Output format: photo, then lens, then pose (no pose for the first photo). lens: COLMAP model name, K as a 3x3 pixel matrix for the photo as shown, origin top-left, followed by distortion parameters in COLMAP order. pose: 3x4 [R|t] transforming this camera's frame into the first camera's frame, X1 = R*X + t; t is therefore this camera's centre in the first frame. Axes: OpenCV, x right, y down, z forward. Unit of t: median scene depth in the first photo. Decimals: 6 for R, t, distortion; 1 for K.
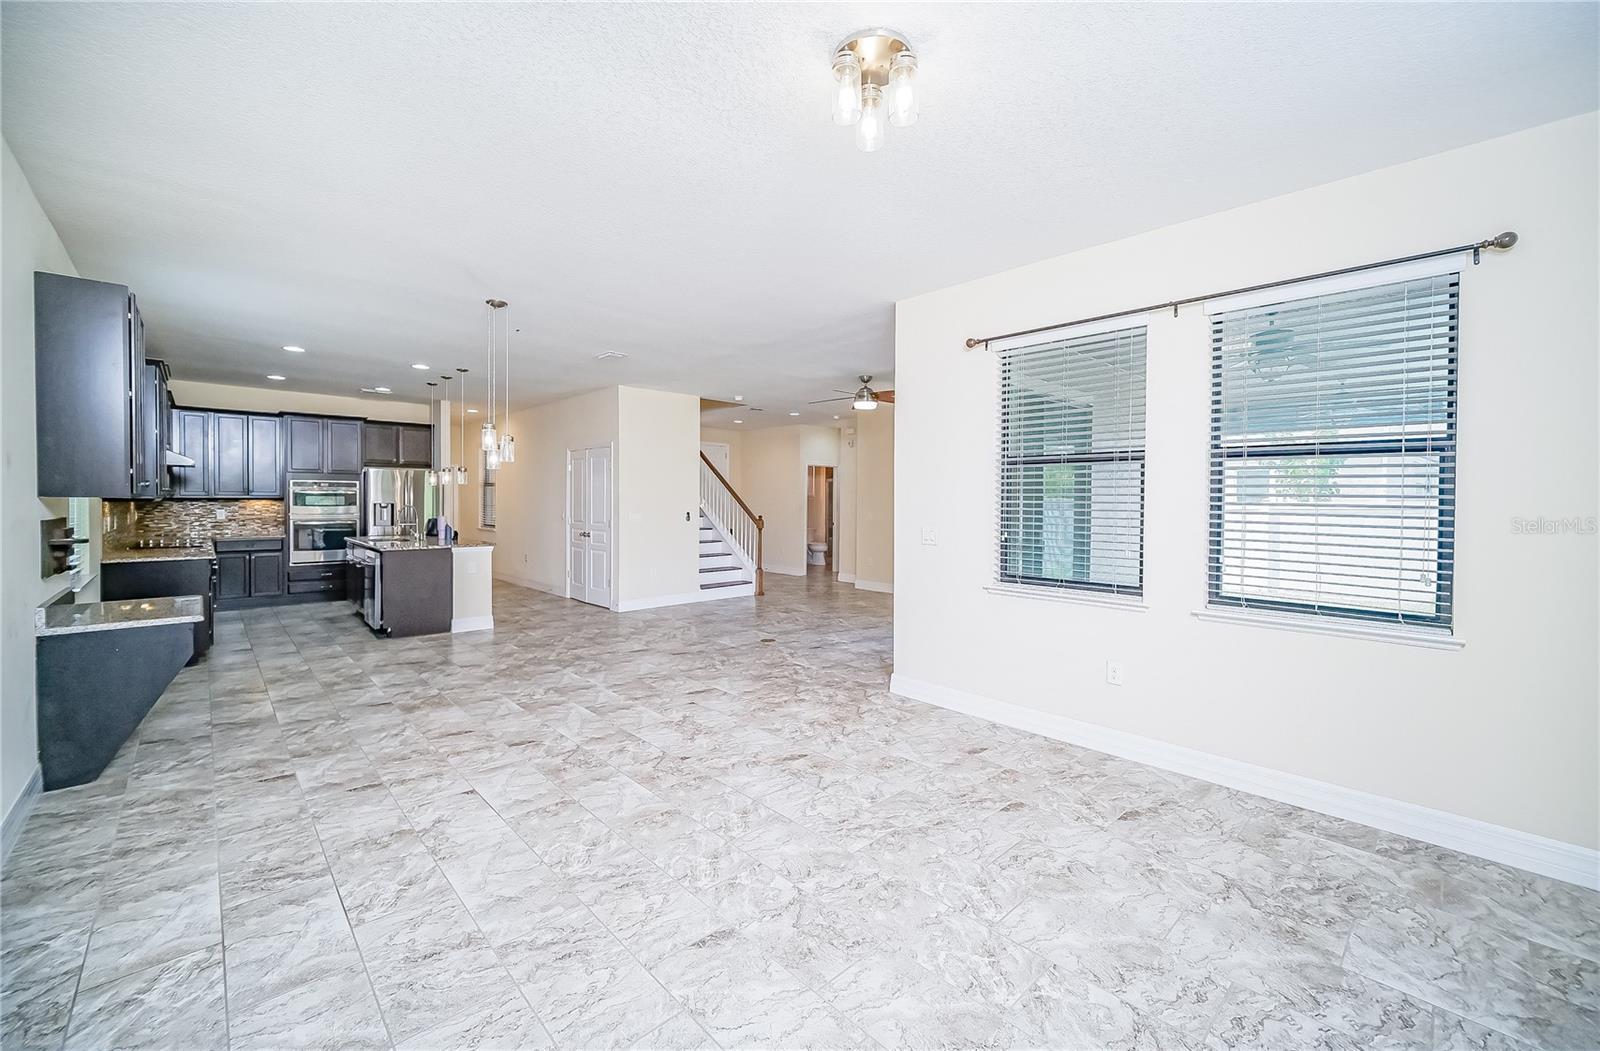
lens RADIAL K [[638.4, 0, 800.8], [0, 638.4, 510.2], [0, 0, 1]] dist [0.001035, 0.000047]
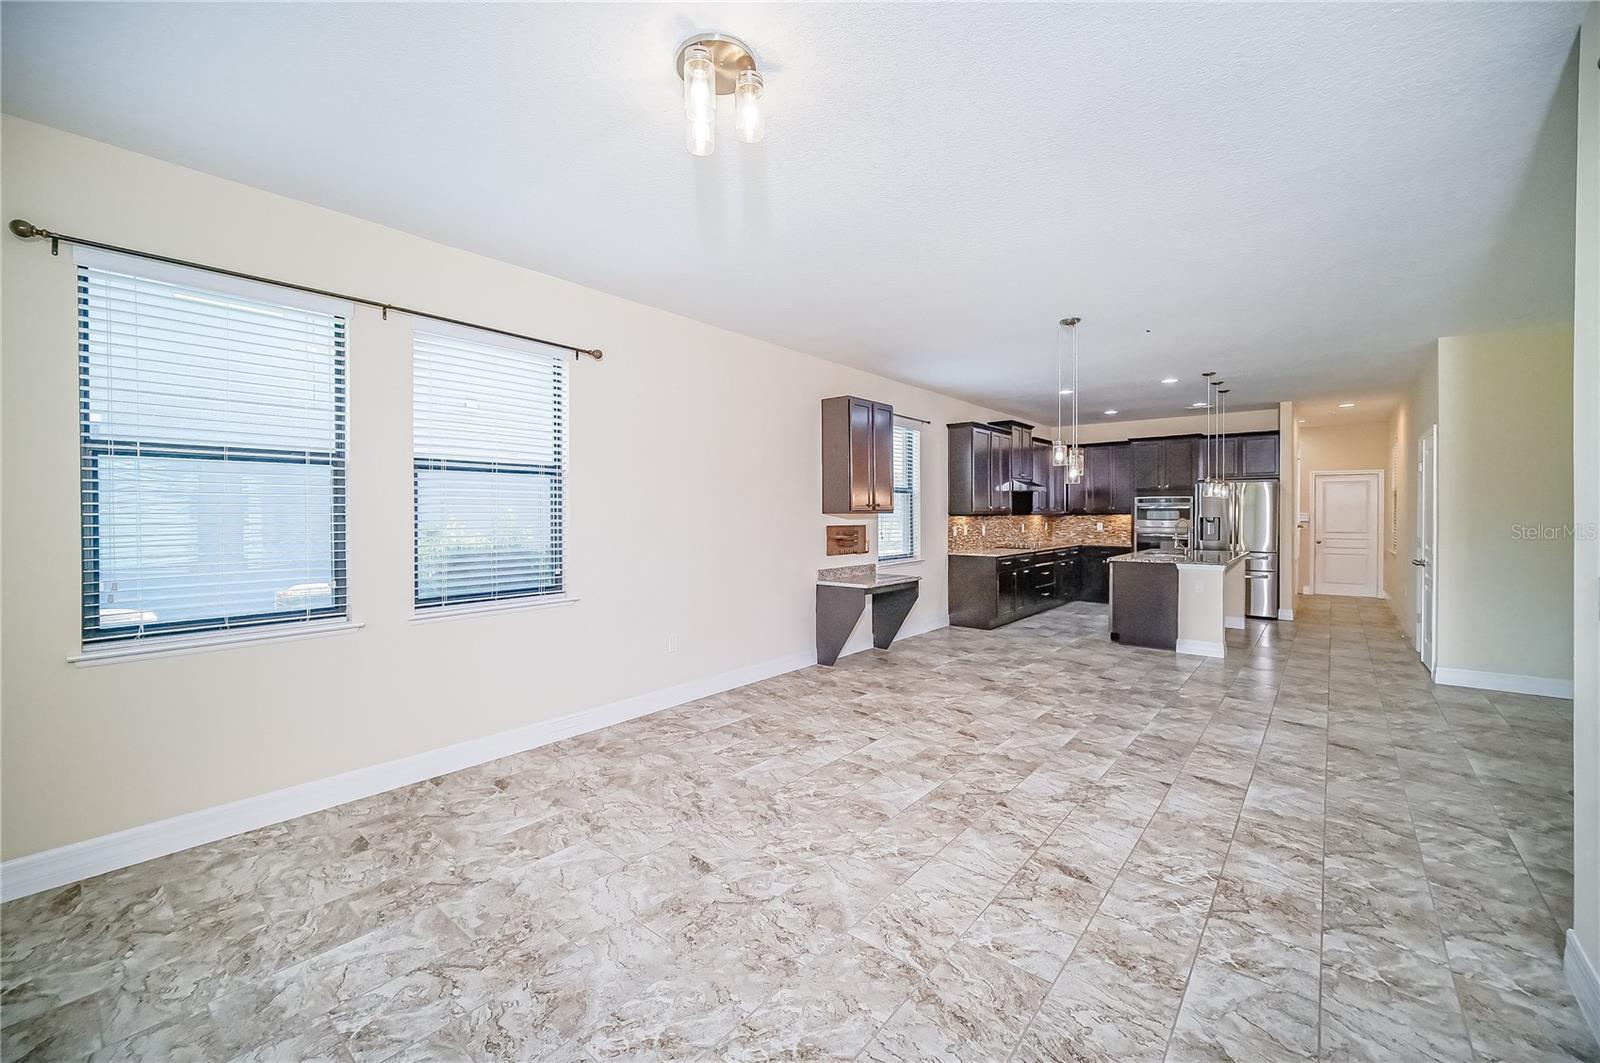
lens RADIAL K [[642.4, 0, 800.0], [0, 642.4, 531.5], [0, 0, 1]] dist [-0.001024, 0.000461]
pose [[0.121747, 0.022488, -0.992306, 0.592609], [-0.012780, 0.999696, 0.021087, -0.005043], [0.992479, 0.010114, 0.121997, 0.546520]]
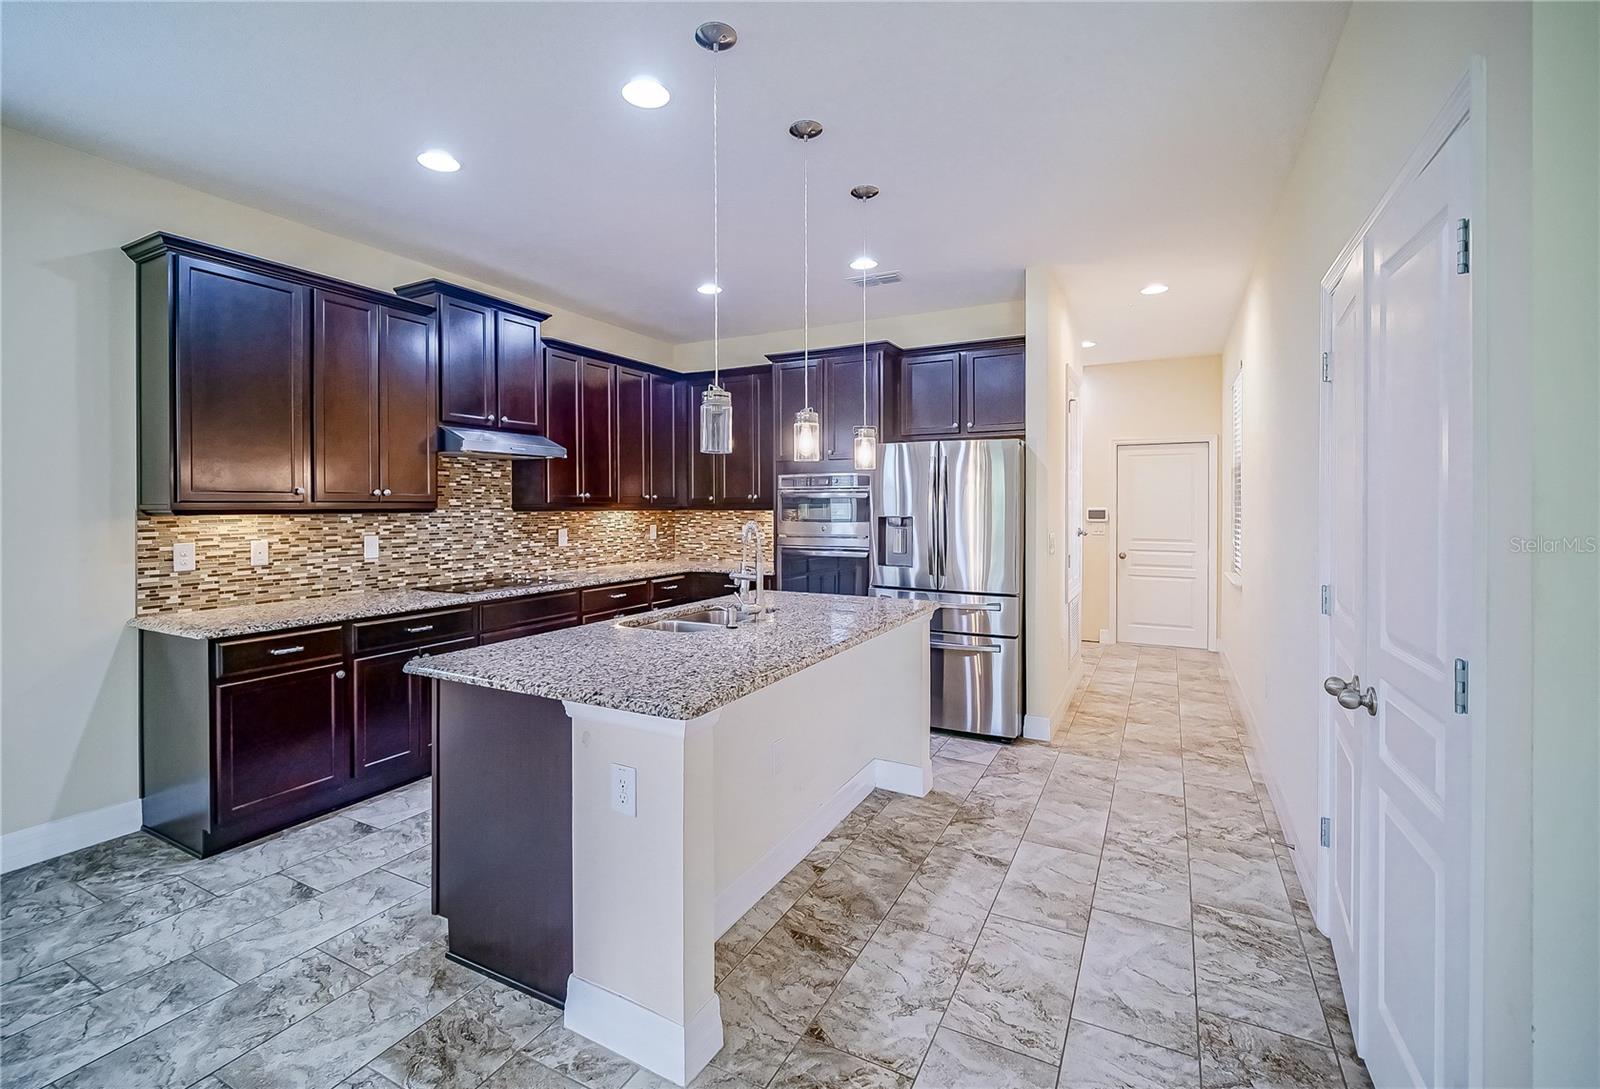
lens RADIAL K [[709.0, 0, 780.3], [0, 709.0, 509.2], [0, 0, 1]] dist [-0.001240, 0.000113]
pose [[0.310947, -0.001158, -0.950427, -0.421803], [-0.013565, 0.999892, -0.005656, -0.028682], [0.950330, 0.014651, 0.310898, 1.710720]]
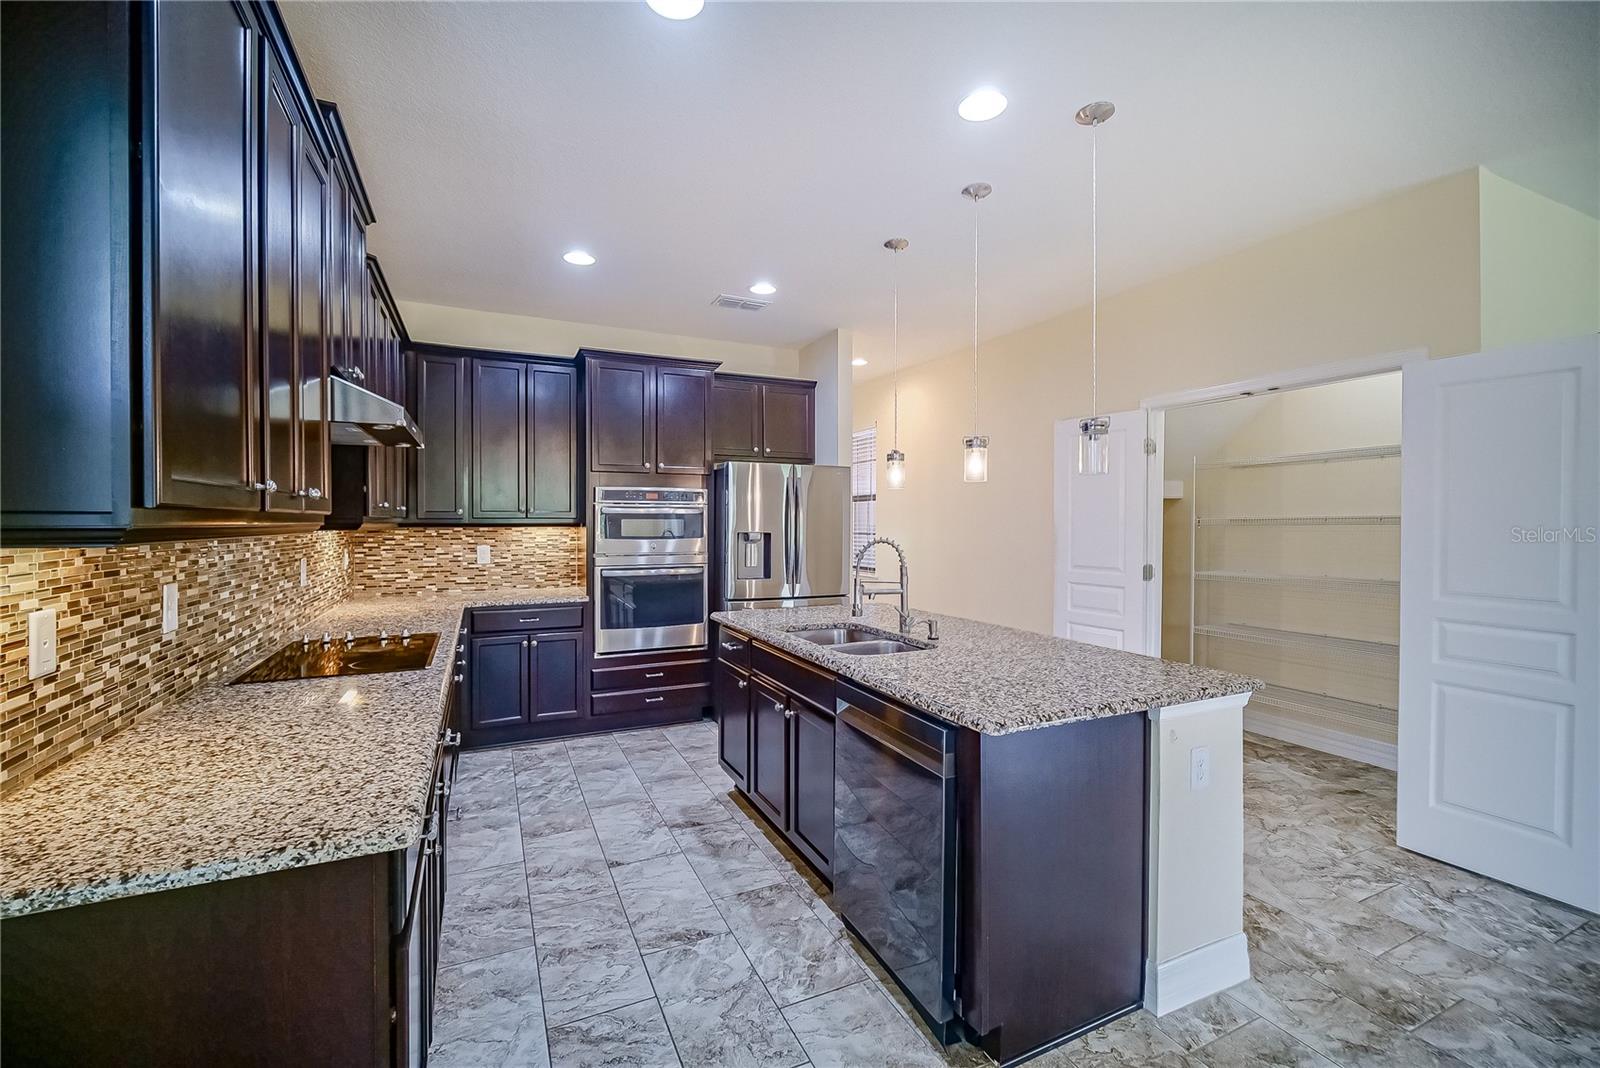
lens RADIAL K [[663.0, 0, 791.6], [0, 663.0, 531.4], [0, 0, 1]] dist [-0.000877, 0.000274]
pose [[0.947197, -0.000586, -0.320653, -1.033513], [-0.000850, 0.999990, -0.004340, -0.022101], [0.320652, 0.004383, 0.947187, 1.180322]]
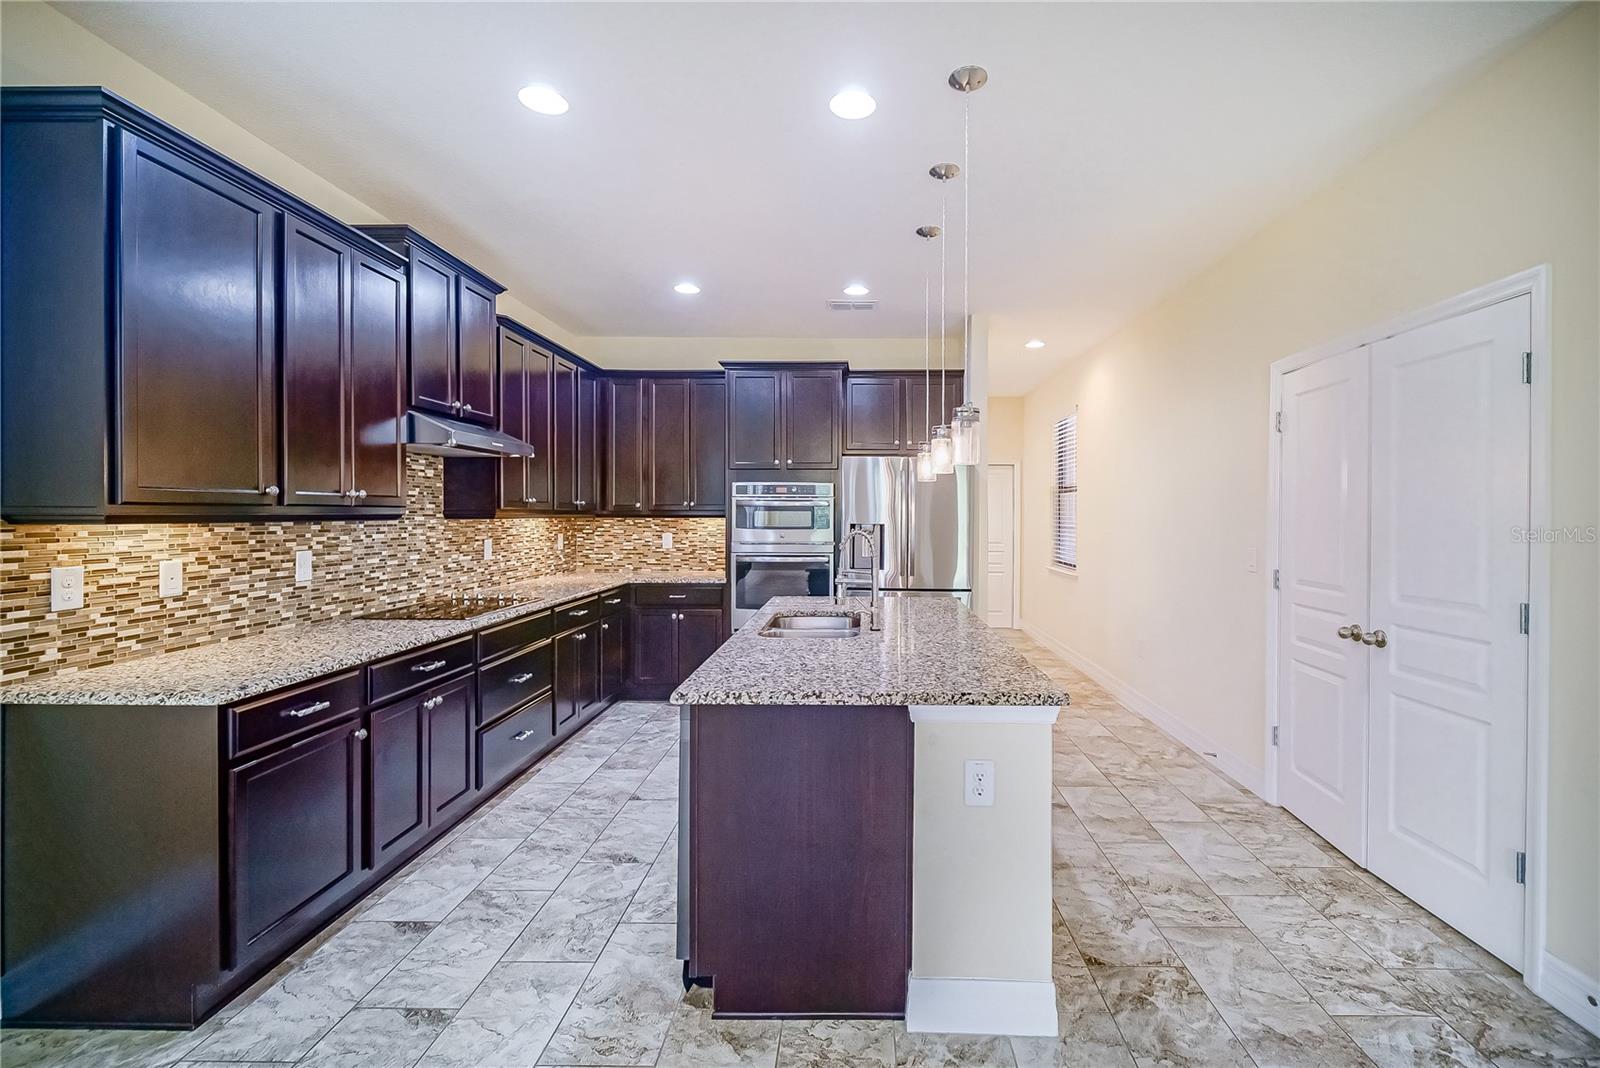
lens RADIAL K [[685.9, 0, 852.8], [0, 685.9, 517.6], [0, 0, 1]] dist [-0.000485, 0.000358]
pose [[0.719484, 0.000541, -0.694509, -0.633418], [-0.011386, 0.999874, -0.011016, -0.022832], [0.694416, 0.015834, 0.719400, 1.347544]]
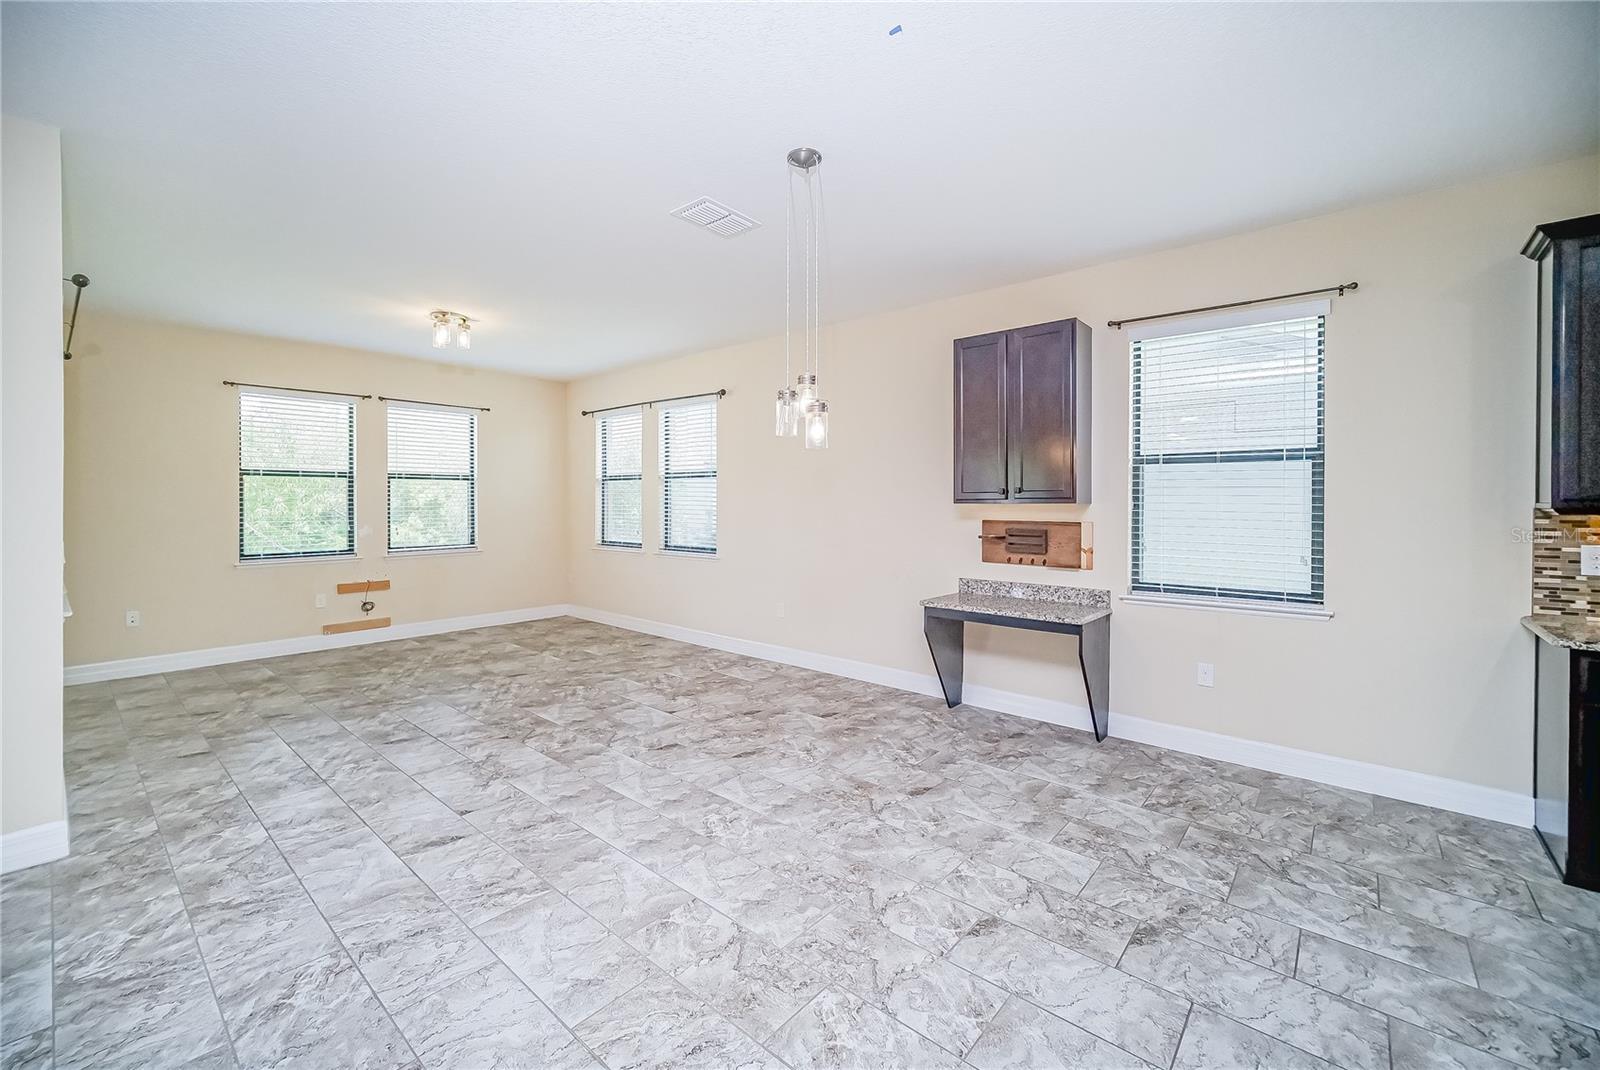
lens RADIAL K [[655.9, 0, 774.9], [0, 655.9, 506.1], [0, 0, 1]] dist [-0.003786, 0.000251]
pose [[-0.996434, -0.008073, -0.083989, -0.489435], [-0.009868, 0.999731, 0.020979, -0.032272], [0.083797, 0.021733, -0.996246, 1.927434]]
